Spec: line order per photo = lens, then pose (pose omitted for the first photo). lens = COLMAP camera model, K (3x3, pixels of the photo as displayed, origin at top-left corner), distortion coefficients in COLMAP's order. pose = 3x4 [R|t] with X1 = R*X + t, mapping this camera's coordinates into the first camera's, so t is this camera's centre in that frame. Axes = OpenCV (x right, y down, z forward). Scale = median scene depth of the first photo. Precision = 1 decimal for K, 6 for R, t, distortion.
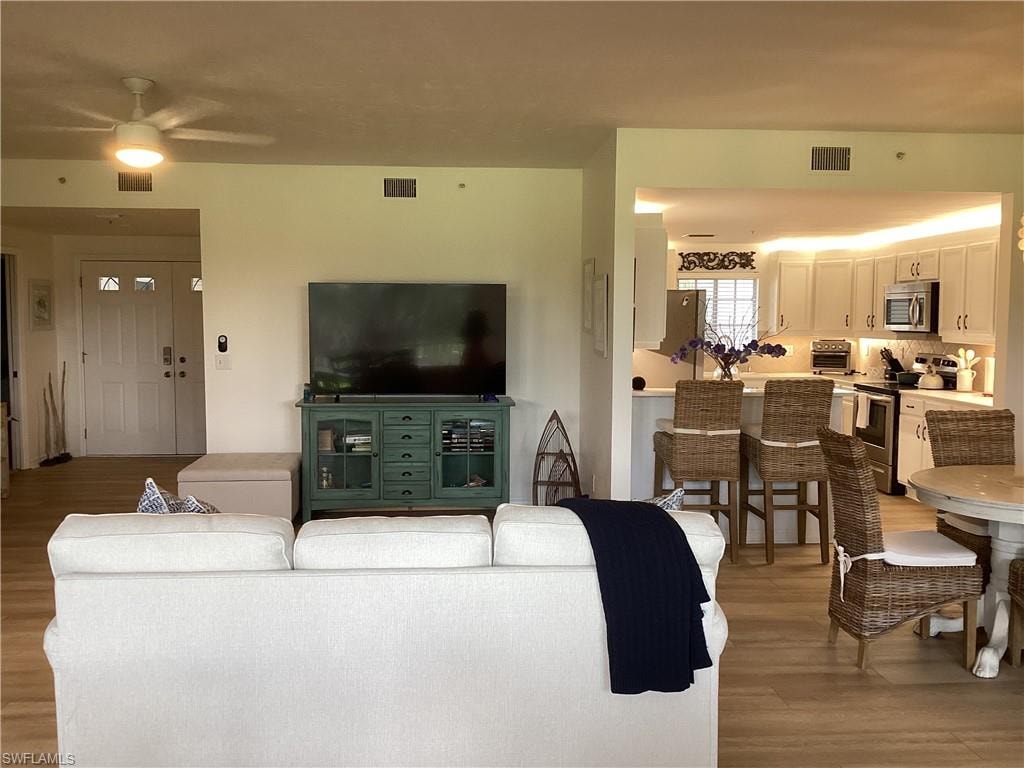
lens RADIAL K [[947.1, 0, 511.7], [0, 947.1, 371.3], [0, 0, 1]] dist [0.054007, 0.000000]
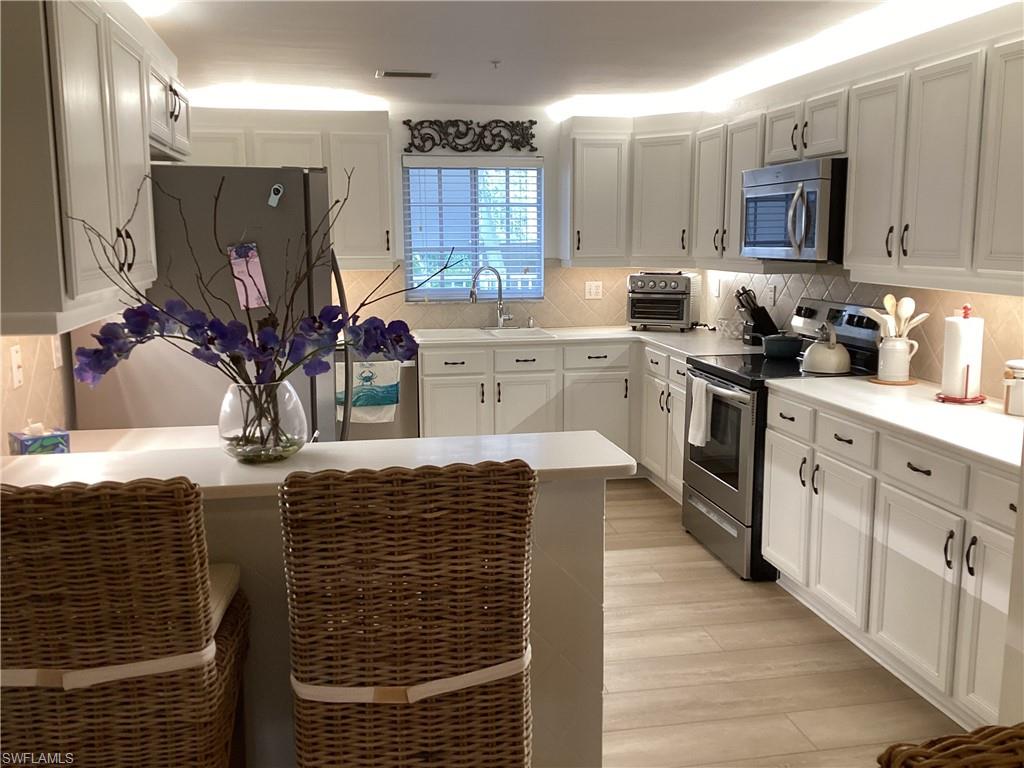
lens RADIAL K [[947.1, 0, 507.3], [0, 947.1, 385.3], [0, 0, 1]] dist [0.054007, 0.000000]
pose [[0.993292, -0.027137, 0.112402, 0.214787], [0.015833, 0.994834, 0.100268, -0.029173], [-0.114543, -0.097816, 0.988591, 0.523099]]
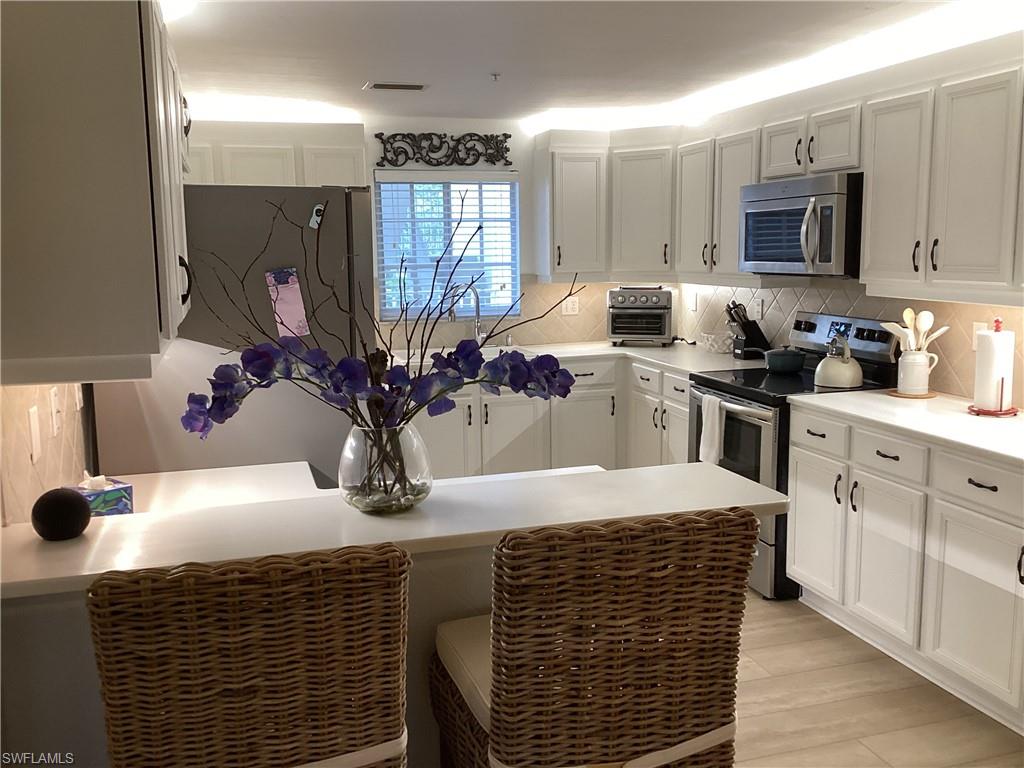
lens RADIAL K [[947.1, 0, 510.5], [0, 947.1, 390.6], [0, 0, 1]] dist [0.054007, 0.000000]
pose [[0.974494, -0.052576, 0.218166, 0.157516], [0.032111, 0.994833, 0.096310, -0.035010], [-0.222103, -0.086848, 0.971148, 0.552275]]
